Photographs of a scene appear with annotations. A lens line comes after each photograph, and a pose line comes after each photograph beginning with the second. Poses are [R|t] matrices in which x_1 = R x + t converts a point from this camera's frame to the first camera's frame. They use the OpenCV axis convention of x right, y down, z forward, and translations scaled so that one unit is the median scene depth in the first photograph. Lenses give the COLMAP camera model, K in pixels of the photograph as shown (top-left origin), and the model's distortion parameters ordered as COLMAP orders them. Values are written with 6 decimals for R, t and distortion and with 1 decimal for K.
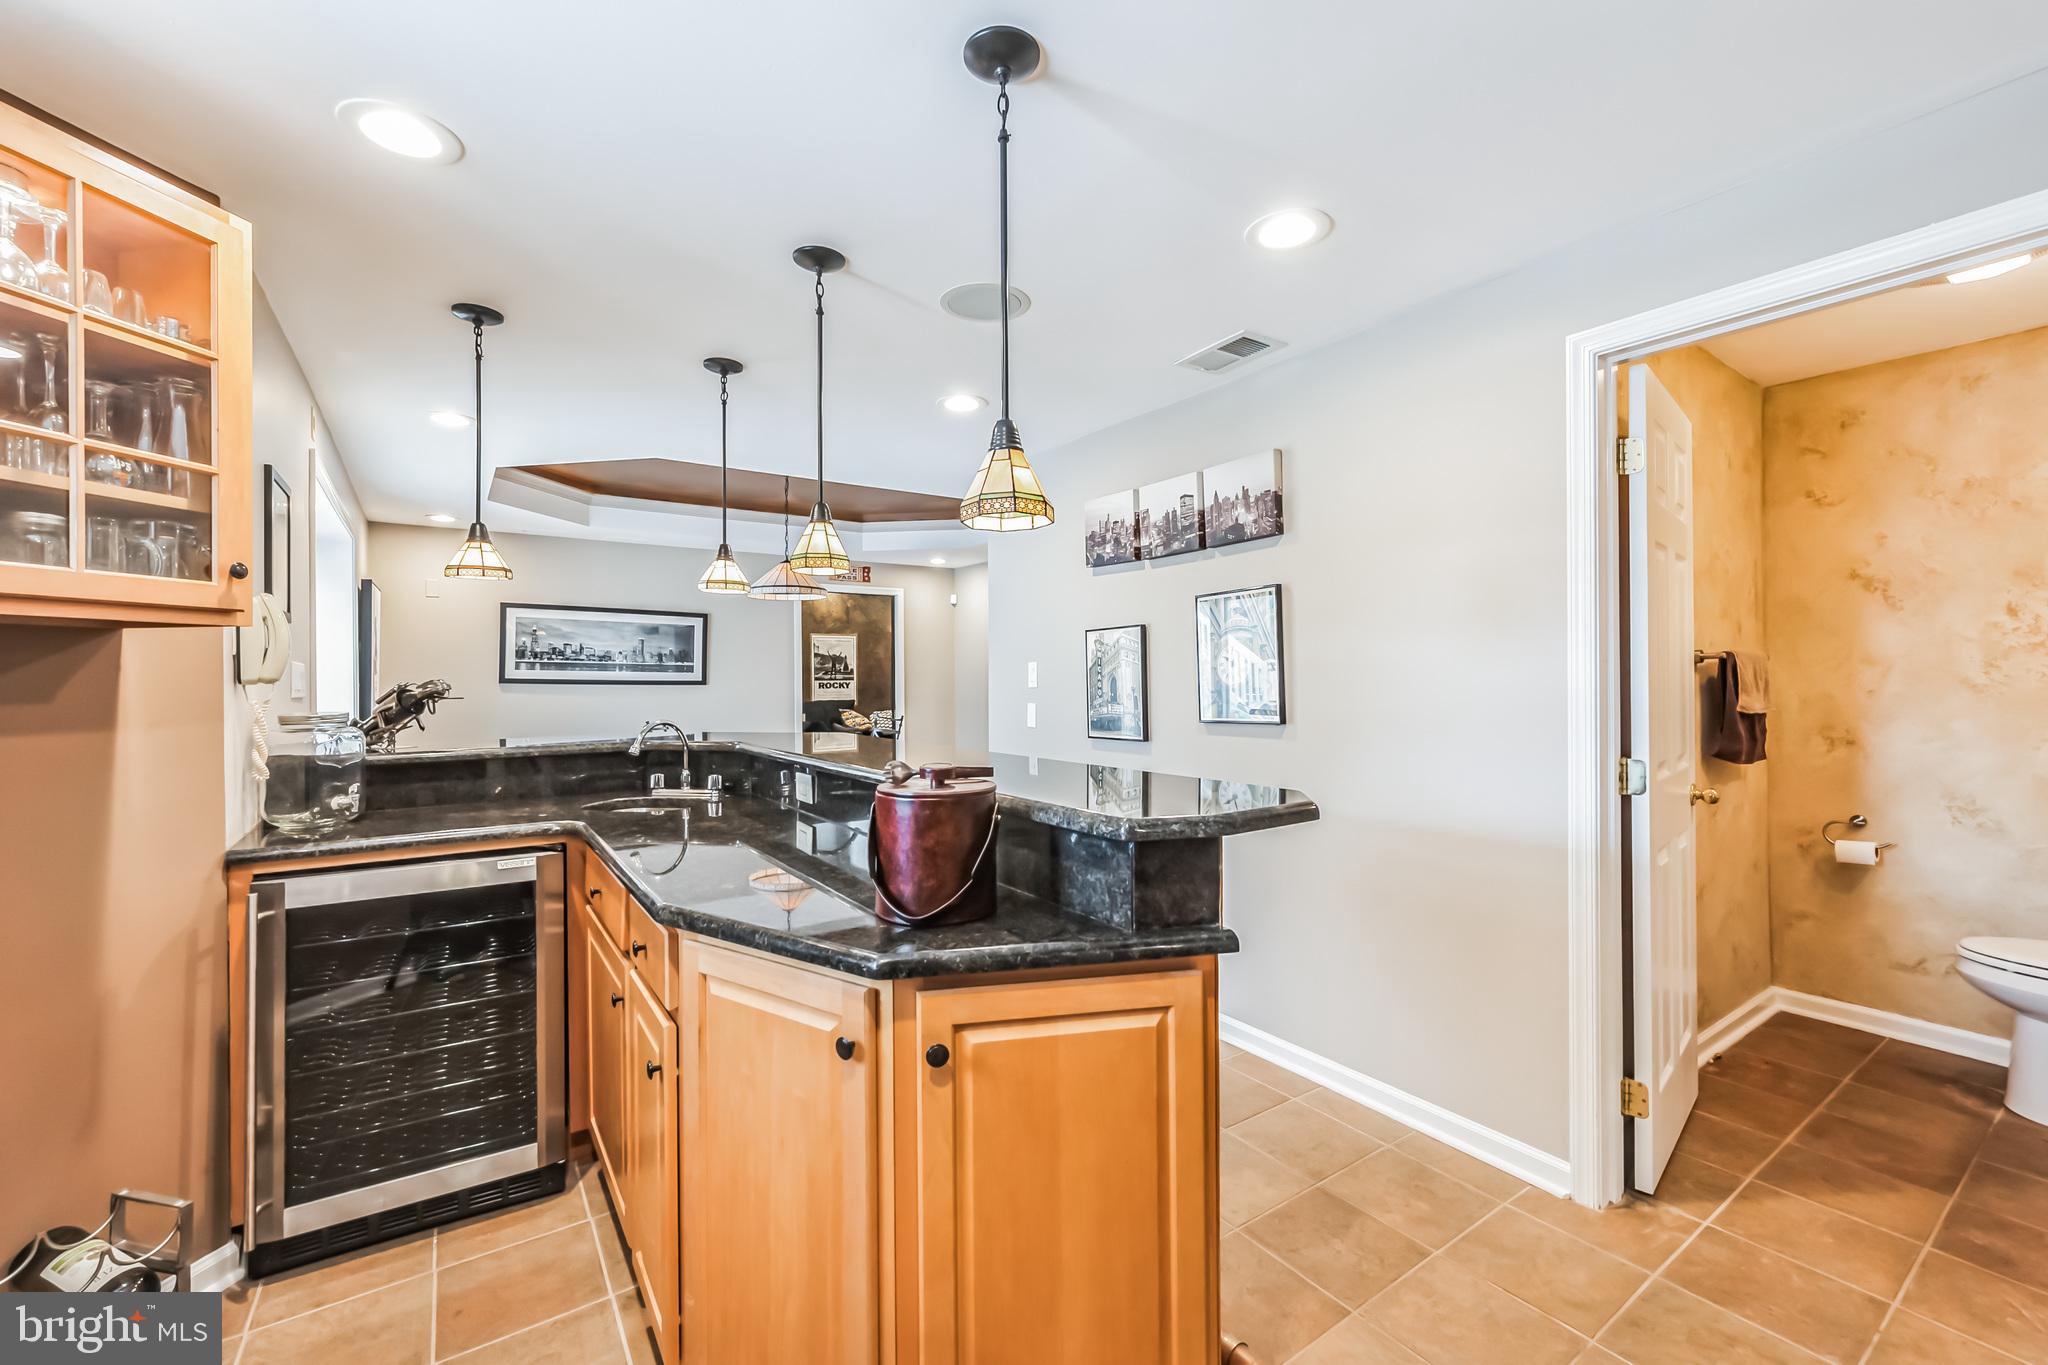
lens RADIAL K [[829.0, 0, 1021.1], [0, 829.0, 677.7], [0, 0, 1]] dist [-0.001133, 0.000882]
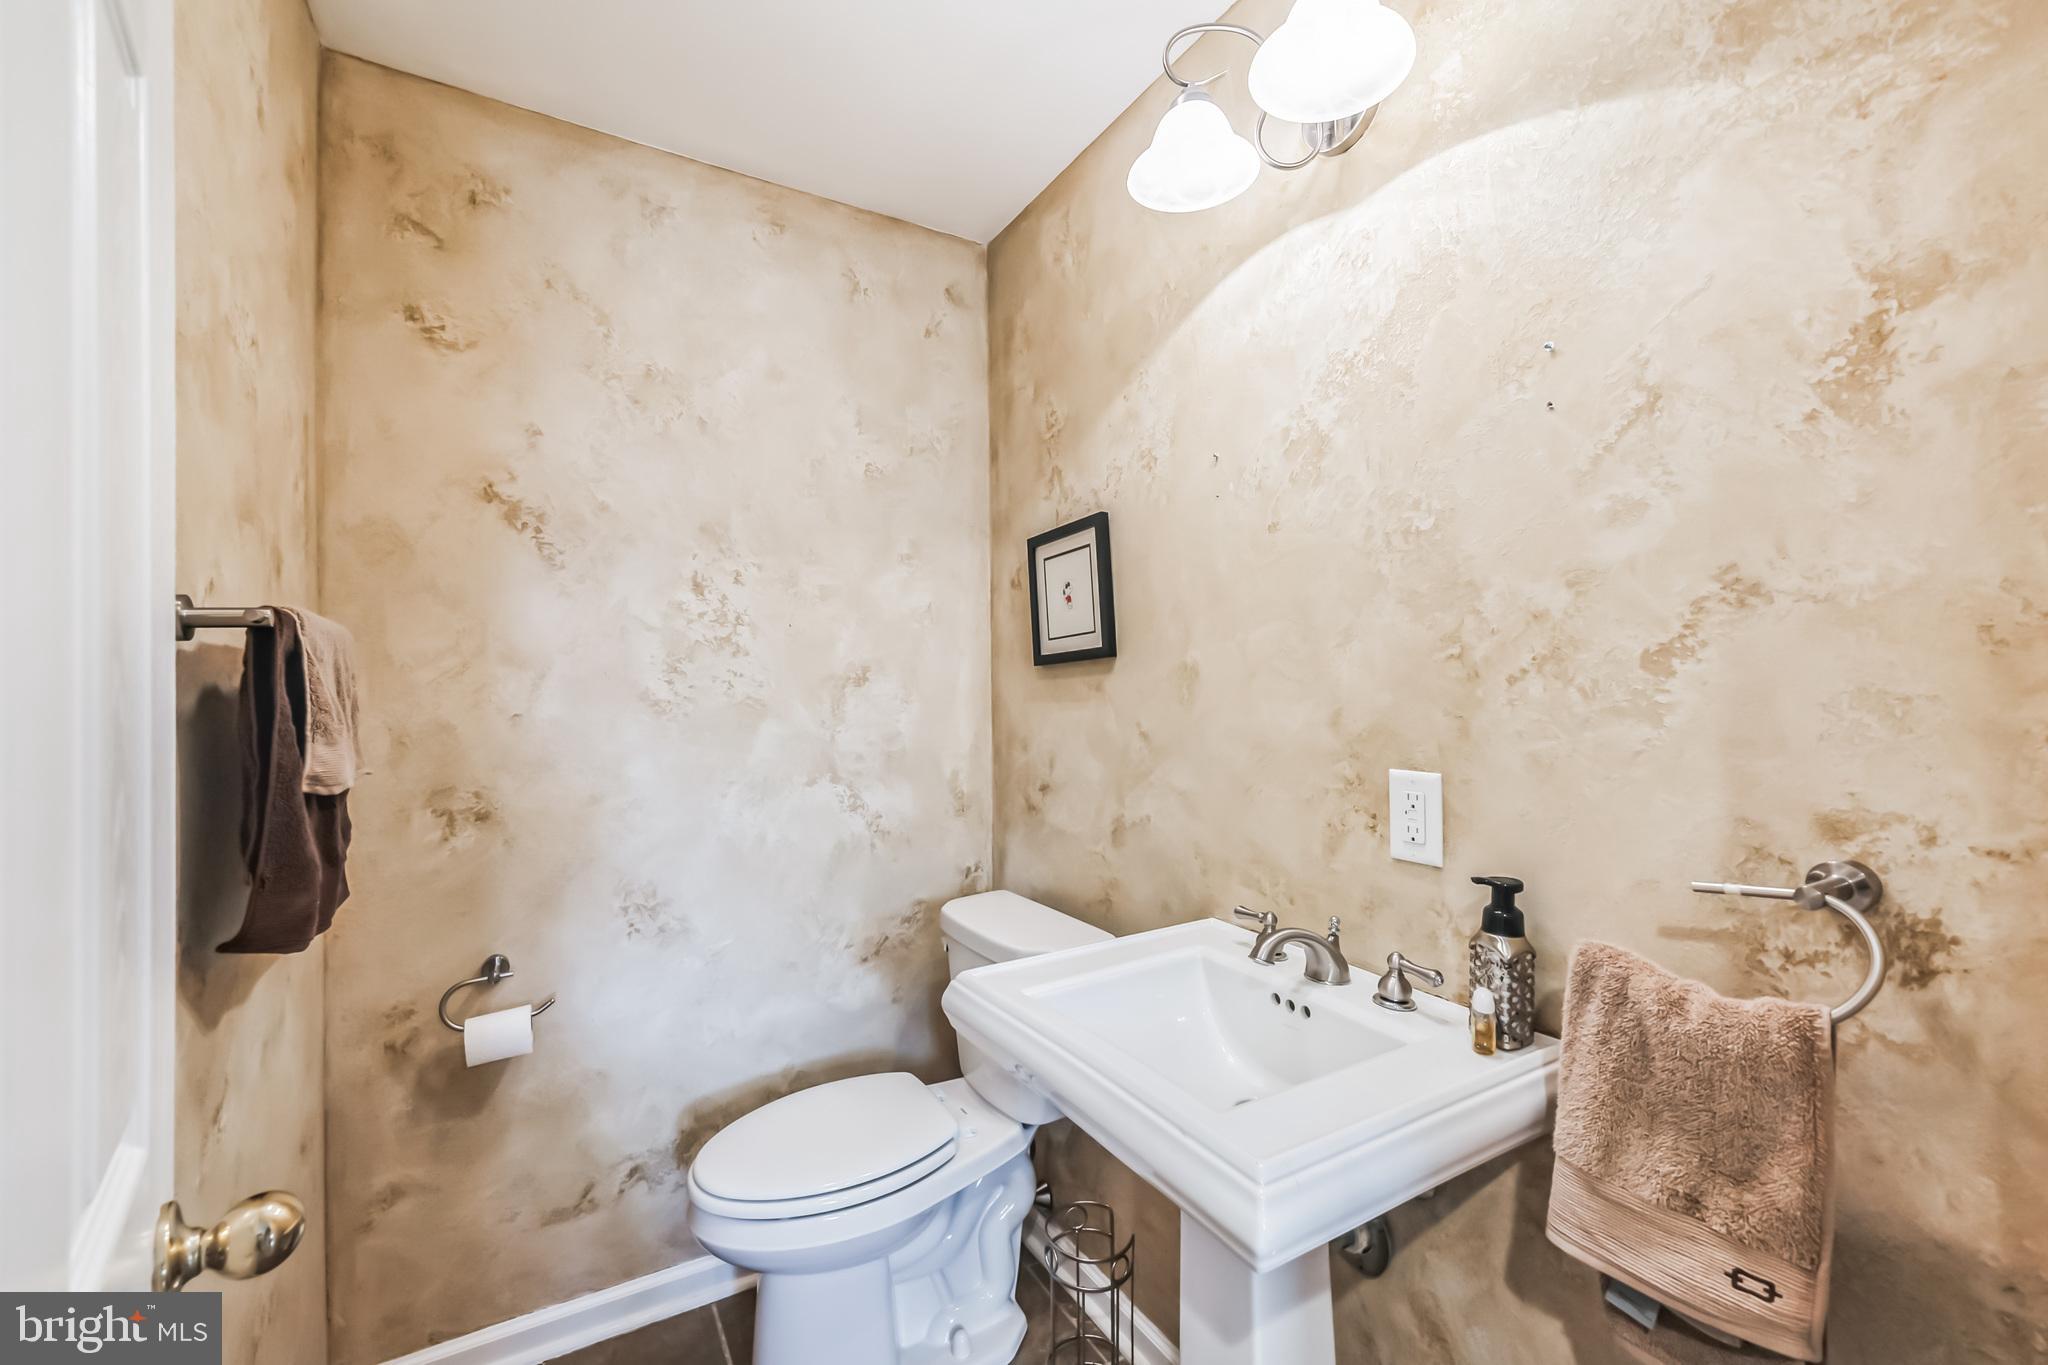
lens RADIAL K [[829.0, 0, 1019.1], [0, 829.0, 675.8], [0, 0, 1]] dist [-0.001133, 0.000882]
pose [[0.059490, 0.015748, 0.998105, 0.517729], [0.006952, 0.999845, -0.016190, 0.001121], [-0.998205, 0.007902, 0.059372, 0.651342]]
